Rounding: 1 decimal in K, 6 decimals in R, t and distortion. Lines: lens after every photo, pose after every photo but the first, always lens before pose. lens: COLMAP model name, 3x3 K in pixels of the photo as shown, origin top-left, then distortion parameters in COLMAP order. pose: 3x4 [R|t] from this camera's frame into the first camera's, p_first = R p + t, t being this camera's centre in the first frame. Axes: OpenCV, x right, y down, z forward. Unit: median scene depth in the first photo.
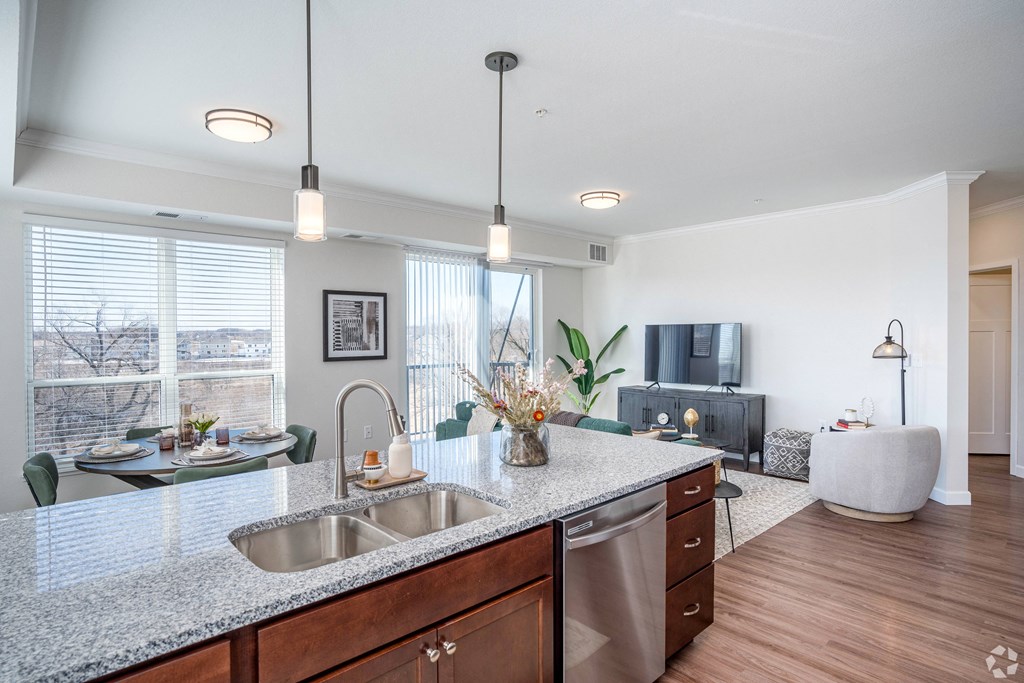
lens RADIAL K [[544.6, 0, 510.6], [0, 544.6, 340.1], [0, 0, 1]] dist [-0.002532, 0.000011]
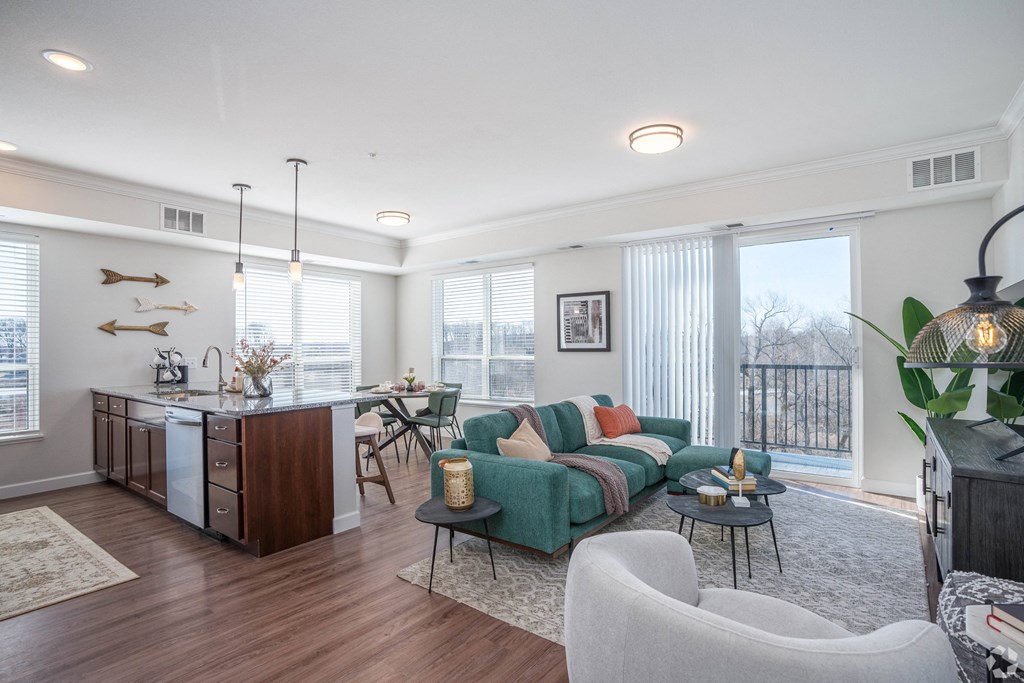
lens RADIAL K [[509.2, 0, 509.5], [0, 509.2, 343.1], [0, 0, 1]] dist [-0.003049, -0.000226]
pose [[0.174023, 0.000036, -0.984742, 0.760216], [-0.006365, 0.999979, -0.001088, 0.021069], [0.984721, 0.006457, 0.174019, 0.650375]]
